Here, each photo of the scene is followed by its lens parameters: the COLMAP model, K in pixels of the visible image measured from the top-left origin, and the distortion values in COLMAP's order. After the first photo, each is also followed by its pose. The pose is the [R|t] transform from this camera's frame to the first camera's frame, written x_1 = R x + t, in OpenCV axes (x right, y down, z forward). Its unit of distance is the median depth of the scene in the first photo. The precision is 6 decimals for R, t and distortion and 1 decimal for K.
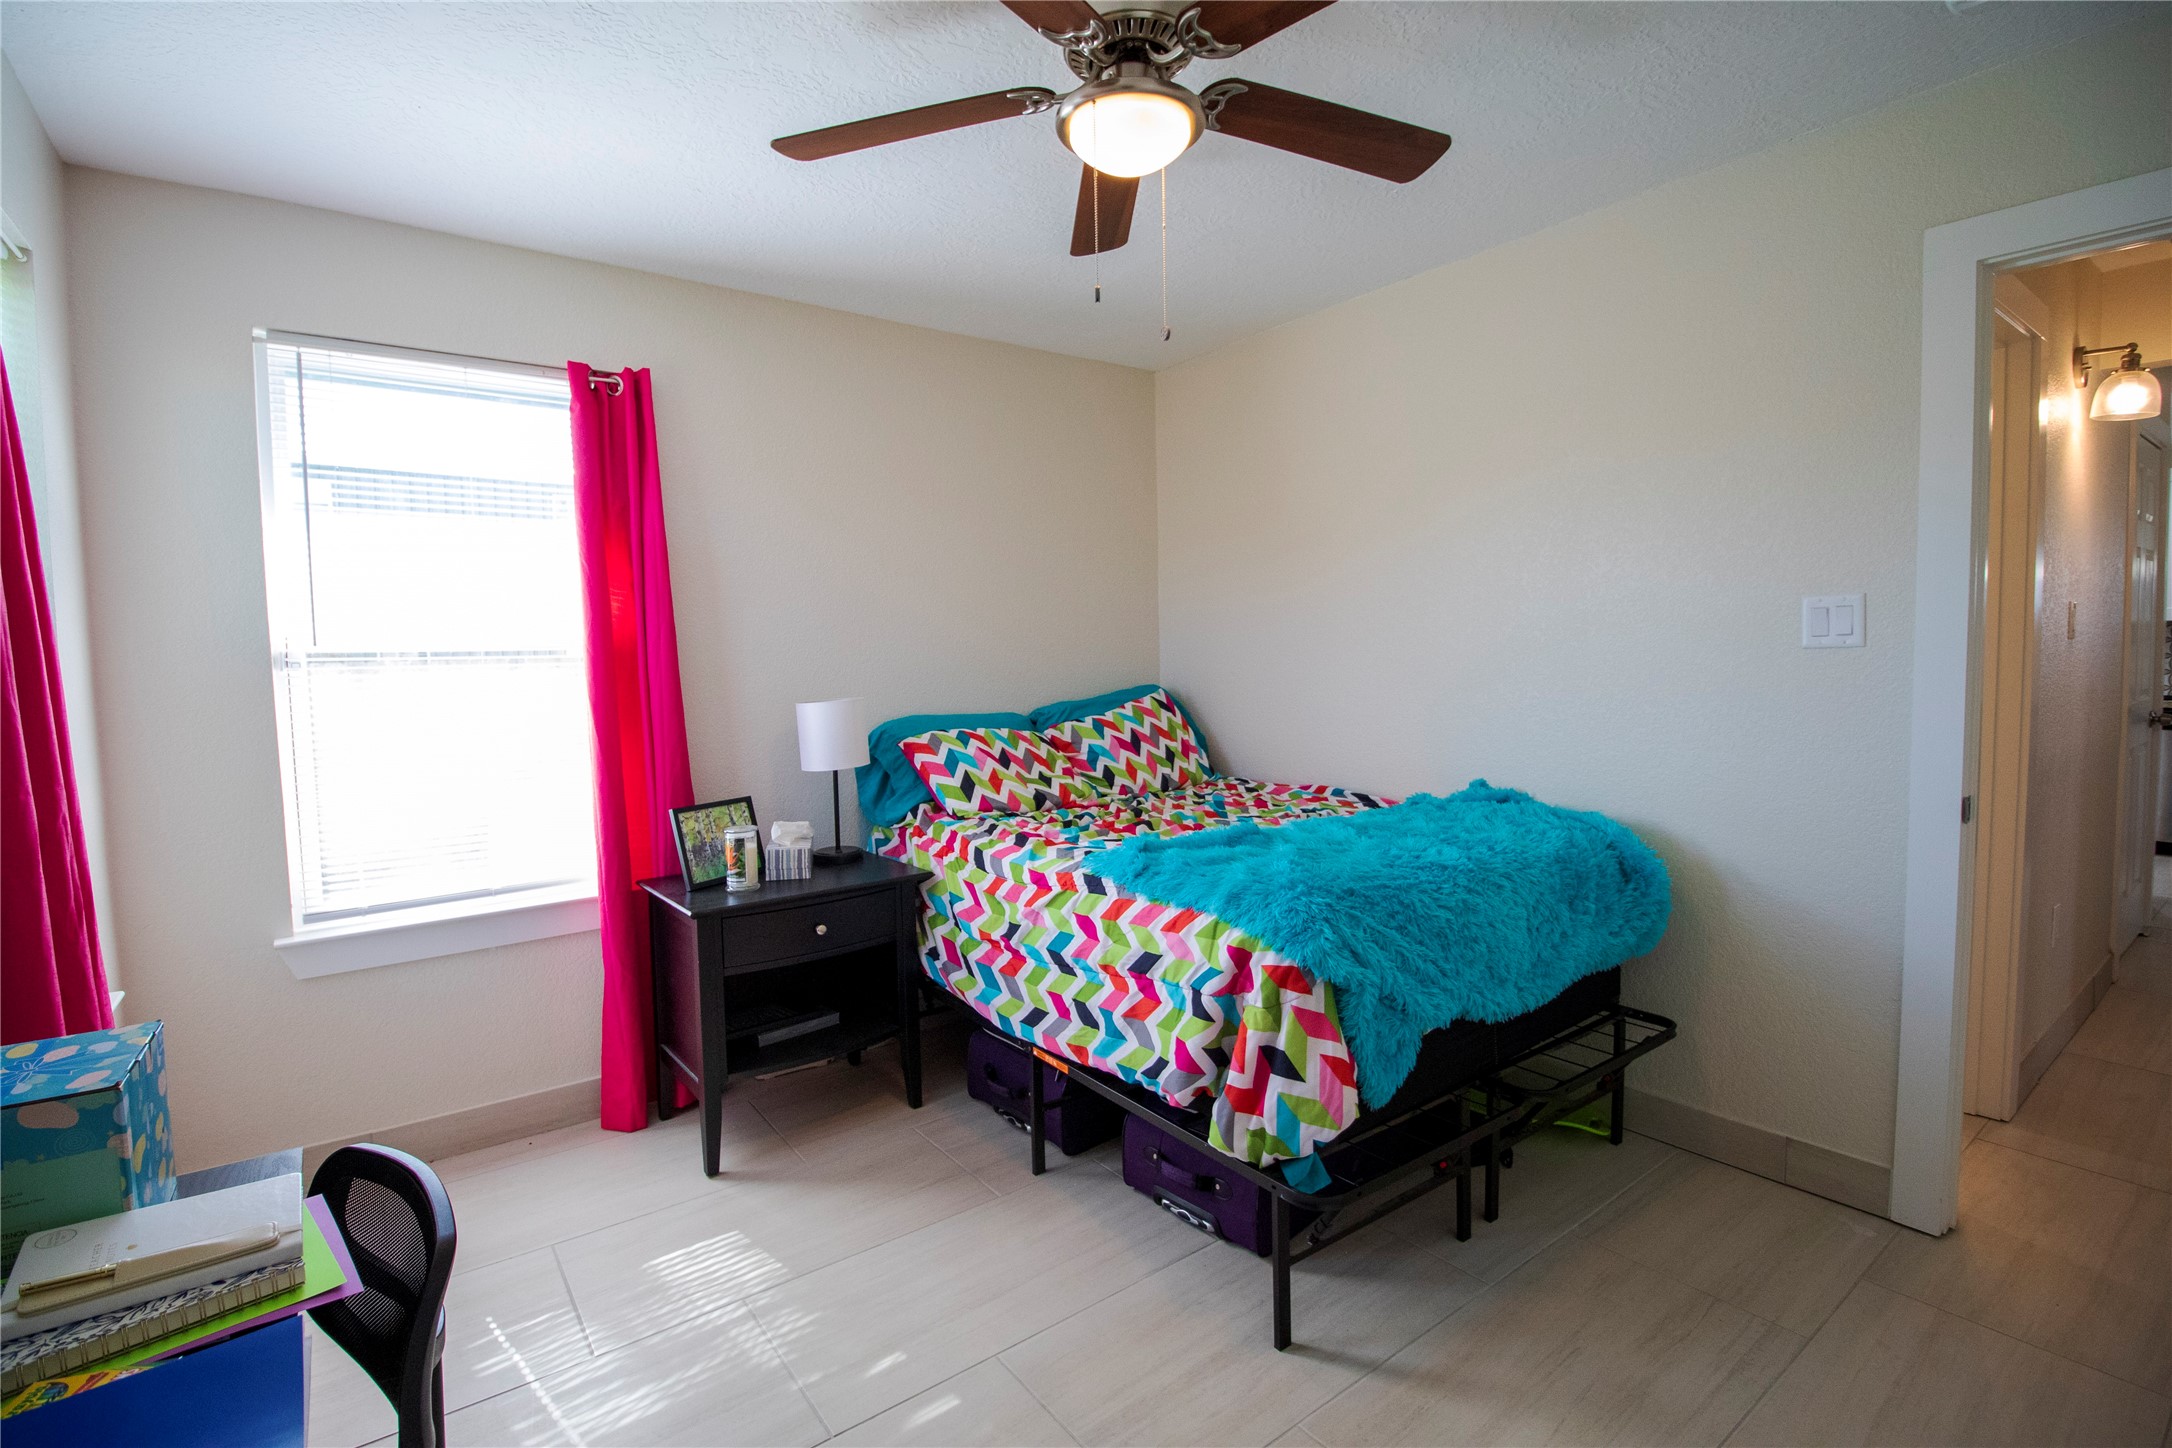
lens RADIAL K [[1004.7, 0, 1090.4], [0, 1004.7, 698.3], [0, 0, 1]] dist [-0.002861, -0.012386]
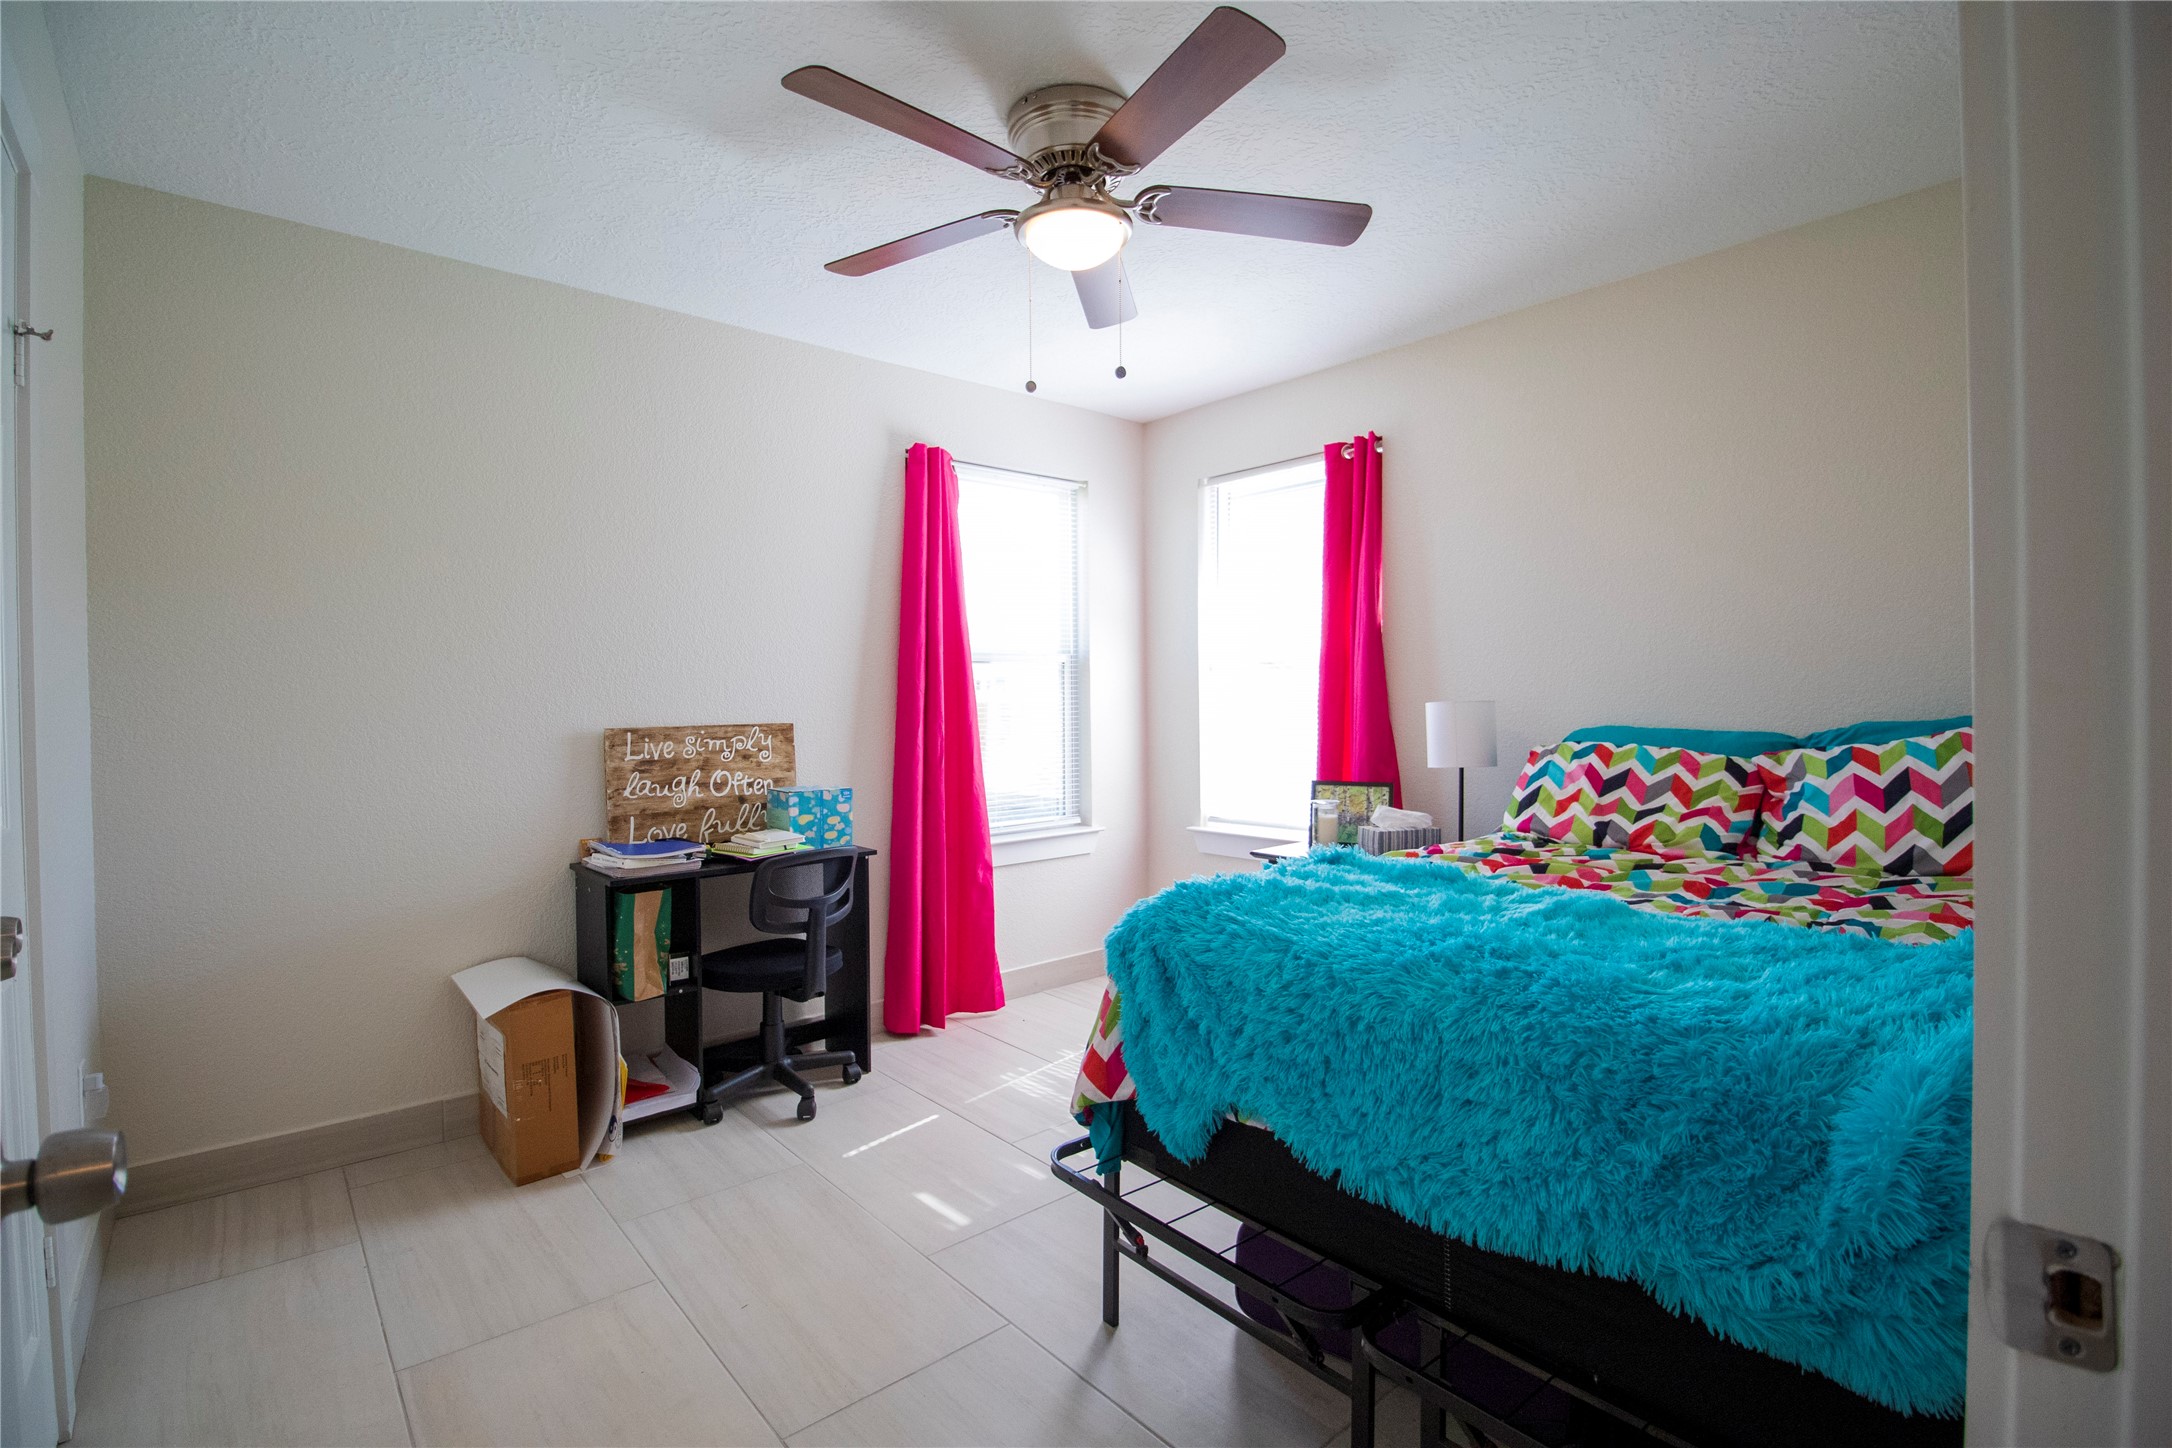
lens RADIAL K [[1004.7, 0, 1090.4], [0, 1004.7, 698.3], [0, 0, 1]] dist [-0.002861, -0.012386]
pose [[0.066999, 0.018530, -0.997581, 0.871756], [-0.040446, 0.999056, 0.015841, -0.003767], [0.996933, 0.039287, 0.067685, 0.641786]]
